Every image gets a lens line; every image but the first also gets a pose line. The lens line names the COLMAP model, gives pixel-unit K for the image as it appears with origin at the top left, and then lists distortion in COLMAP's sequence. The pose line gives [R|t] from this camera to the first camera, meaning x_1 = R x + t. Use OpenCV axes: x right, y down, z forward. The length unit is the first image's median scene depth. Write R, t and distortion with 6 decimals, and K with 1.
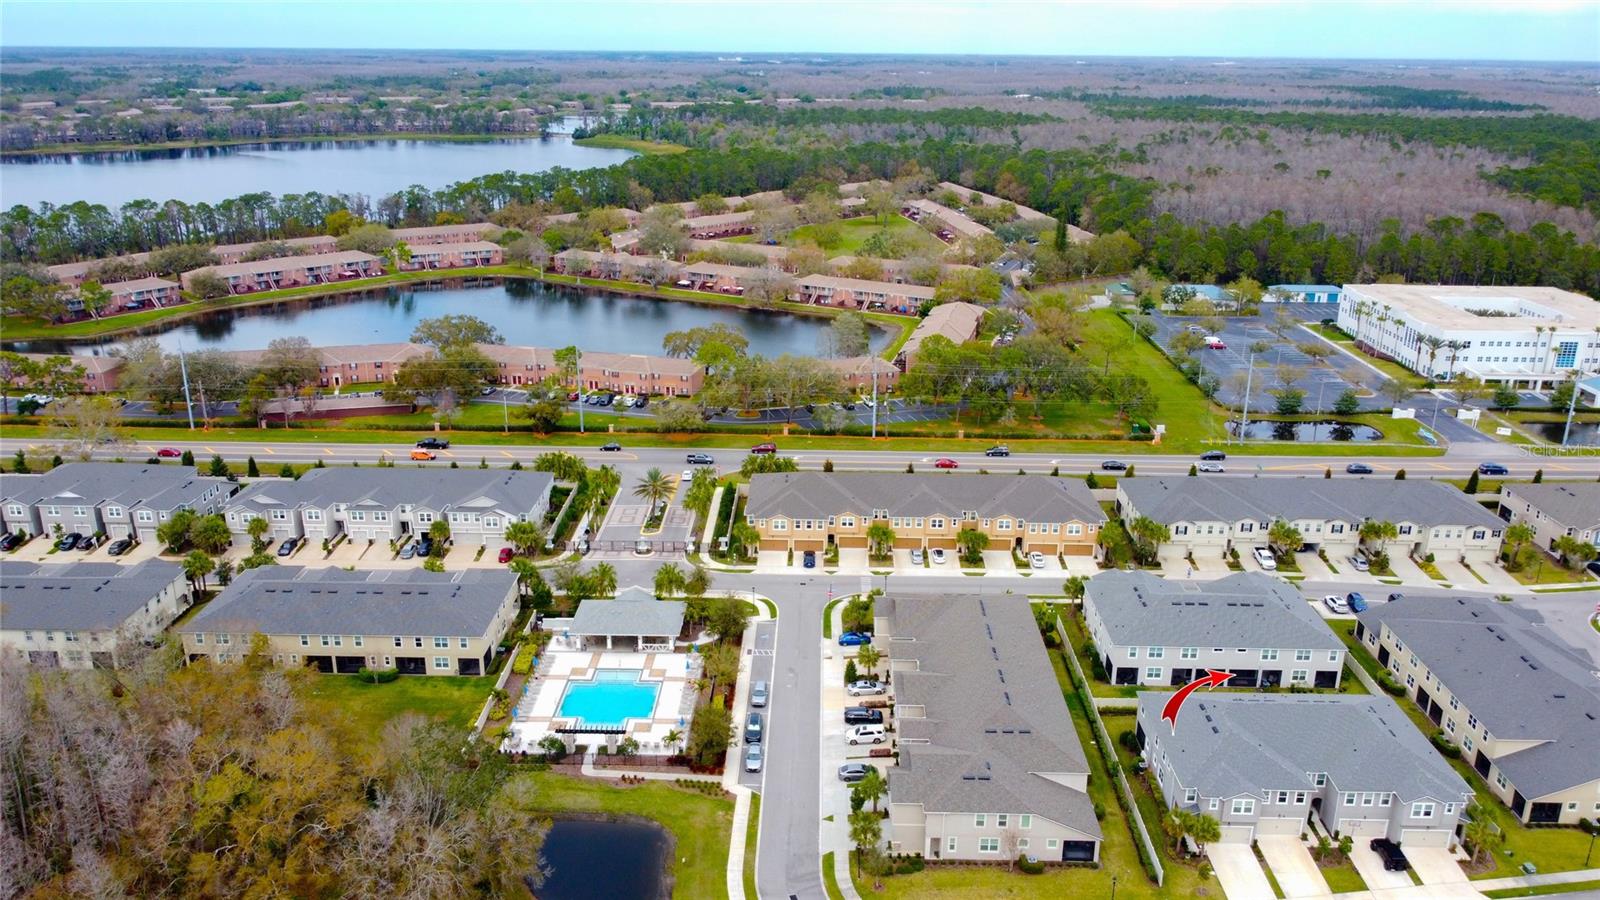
lens RADIAL K [[1212.0, 0, 793.9], [0, 1212.0, 457.9], [0, 0, 1]] dist [-0.001172, -0.000956]
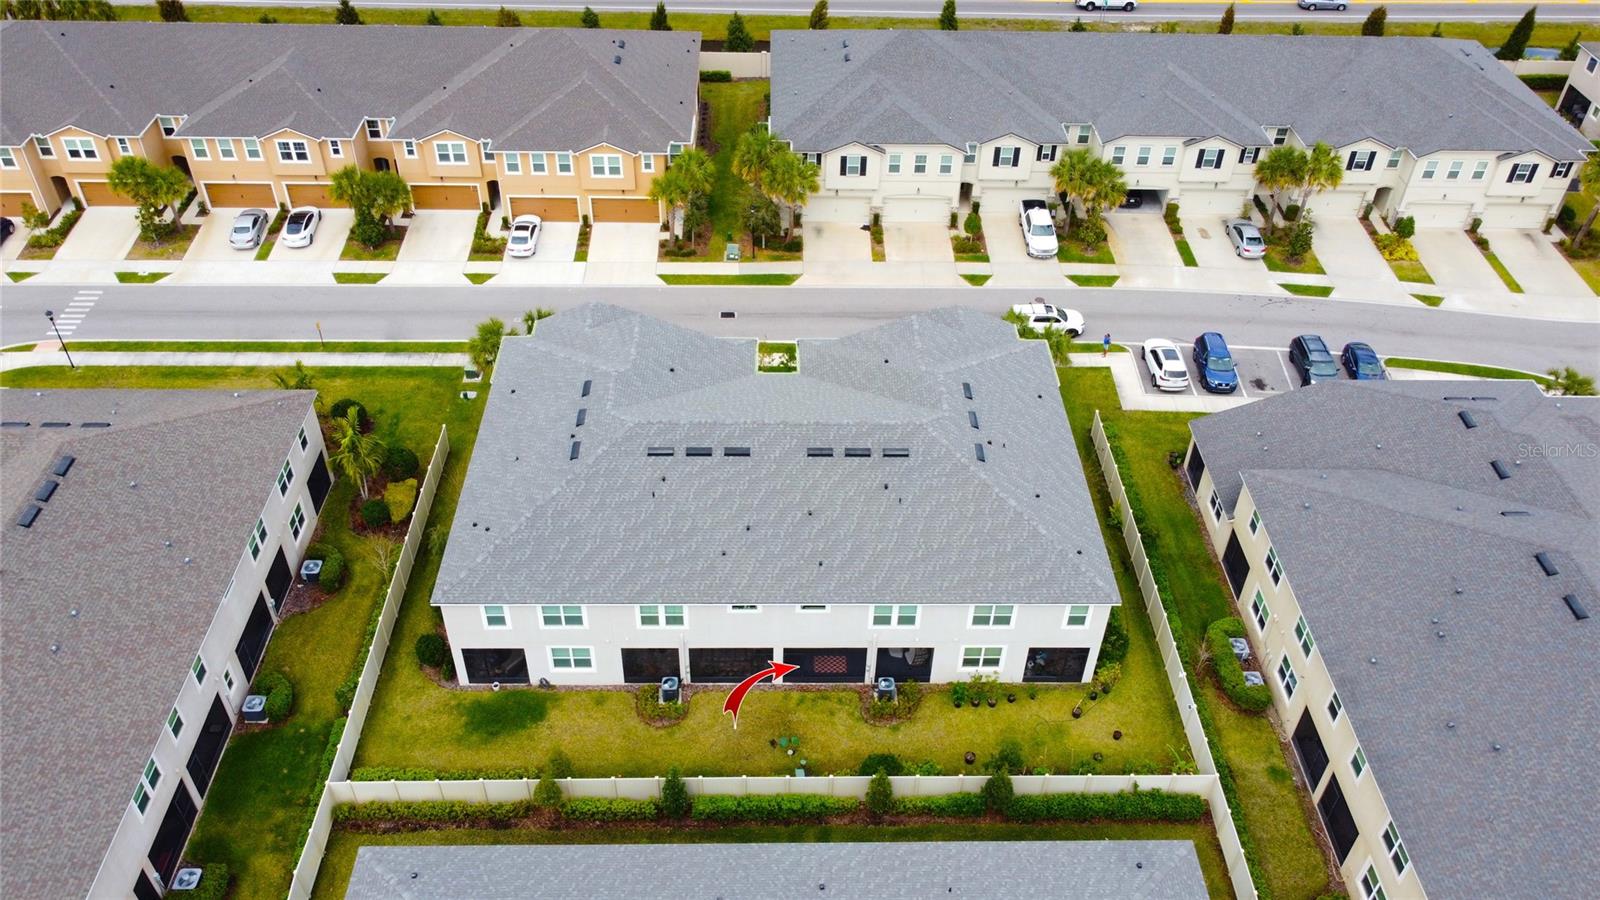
lens RADIAL K [[1212.0, 0, 805.8], [0, 1212.0, 448.1], [0, 0, 1]] dist [-0.001172, -0.000956]
pose [[0.999175, -0.016306, 0.037190, 0.283215], [0.001343, 0.928603, 0.371071, -0.007301], [-0.040586, -0.370715, 0.927859, 0.557566]]
